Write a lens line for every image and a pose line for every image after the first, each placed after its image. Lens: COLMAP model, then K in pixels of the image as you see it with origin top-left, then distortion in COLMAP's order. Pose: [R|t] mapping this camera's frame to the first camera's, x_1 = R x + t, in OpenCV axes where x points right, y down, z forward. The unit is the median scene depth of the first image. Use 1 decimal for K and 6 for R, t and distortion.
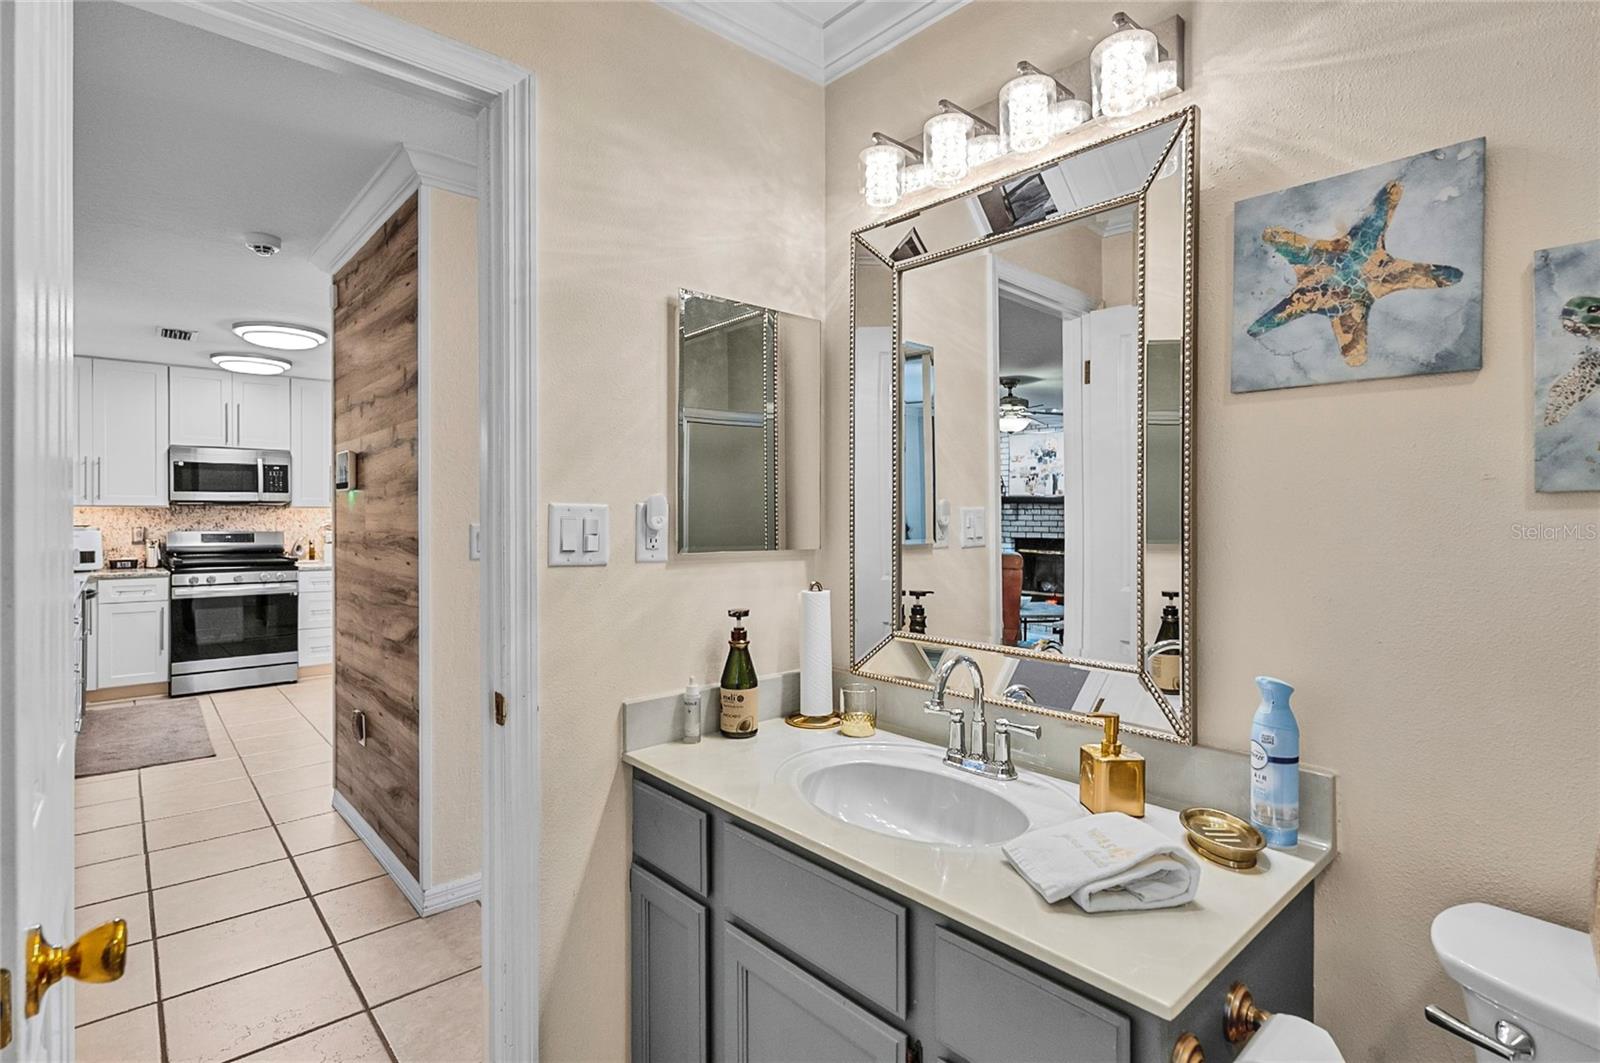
lens RADIAL K [[771.7, 0, 805.6], [0, 771.7, 523.7], [0, 0, 1]] dist [0.000774, -0.000191]
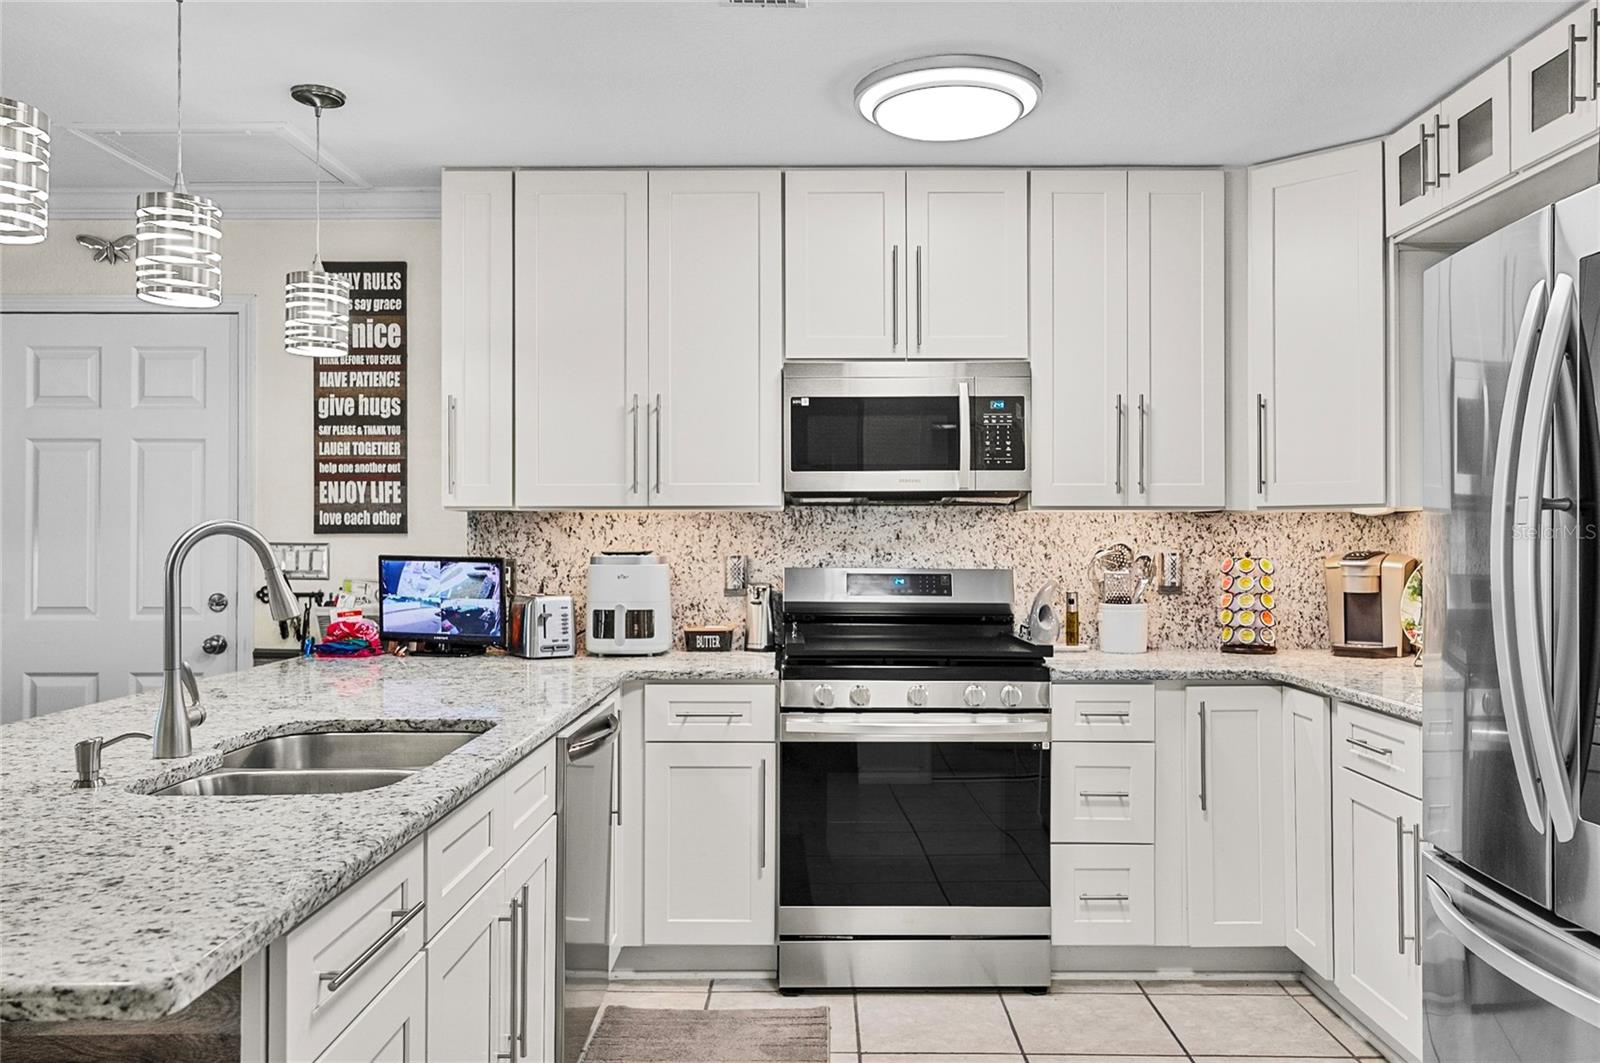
lens RADIAL K [[1206.9, 0, 800.0], [0, 1206.9, 531.5], [0, 0, 1]] dist [-0.006389, -0.001852]
pose [[0.741140, -0.000369, -0.671350, -0.374578], [-0.005844, 0.999958, -0.007001, -0.004872], [0.671325, 0.009112, 0.741107, 0.514043]]
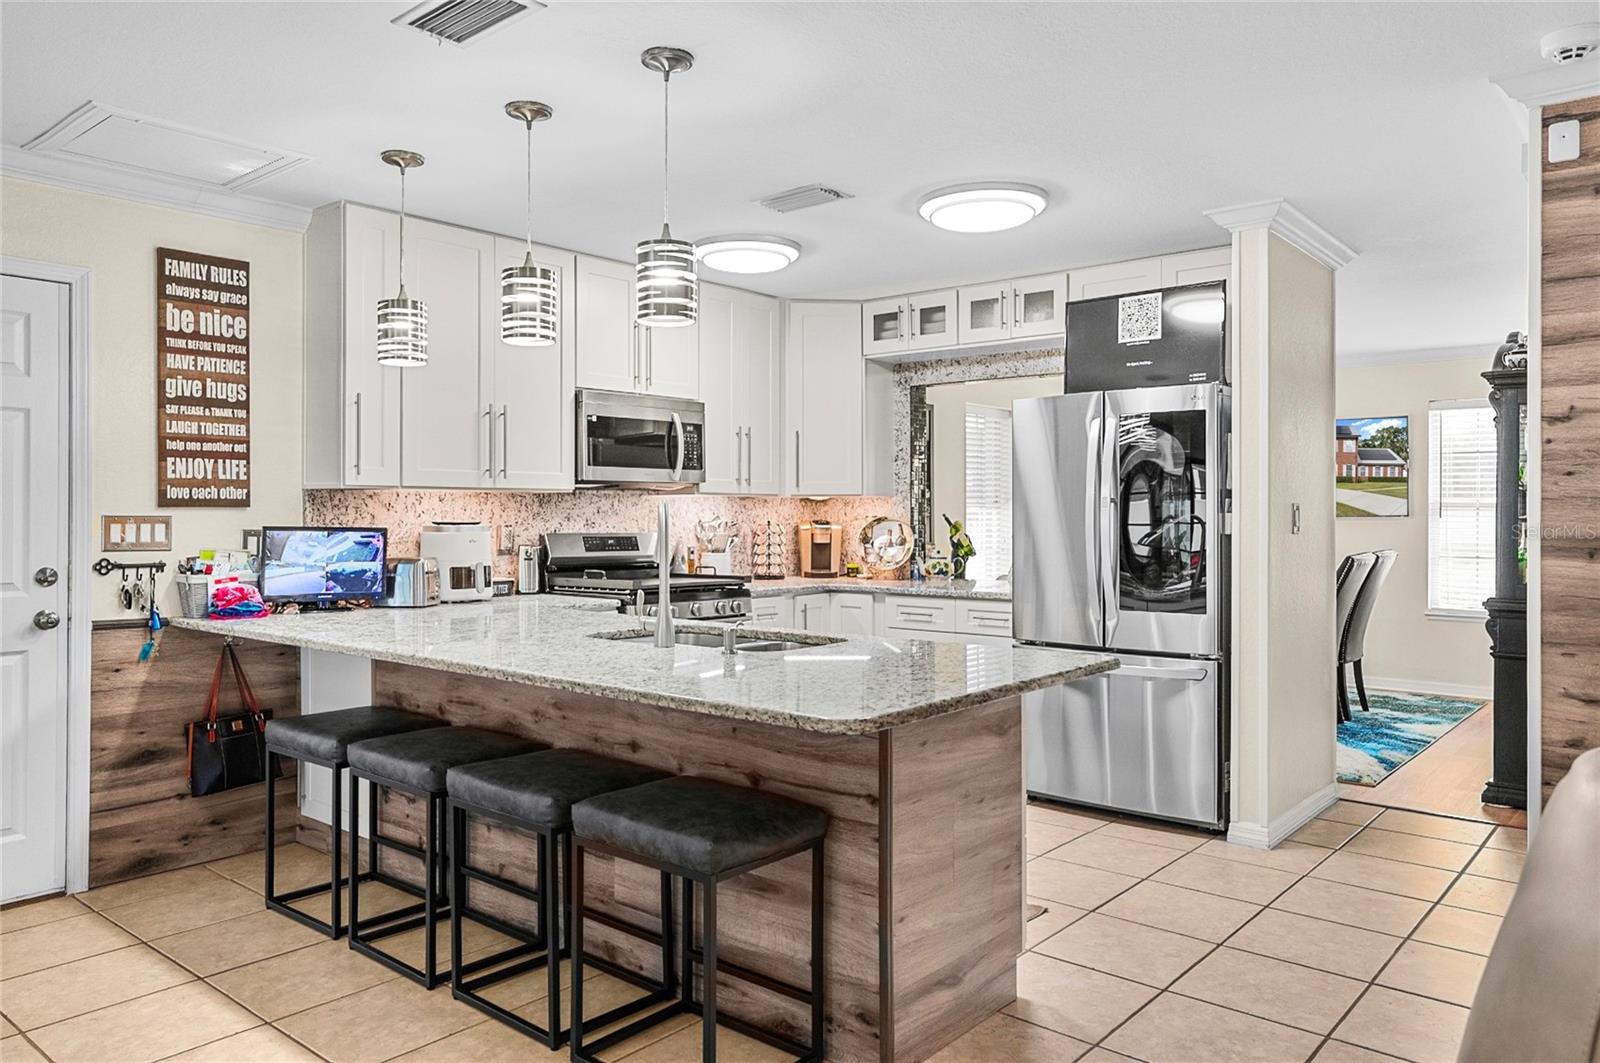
lens RADIAL K [[1108.1, 0, 801.1], [0, 1108.1, 516.0], [0, 0, 1]] dist [0.001789, 0.001073]
pose [[0.991078, 0.002490, 0.133259, -0.750564], [-0.001827, 0.999985, -0.005096, 0.001226], [-0.133270, 0.004807, 0.991068, 0.129773]]
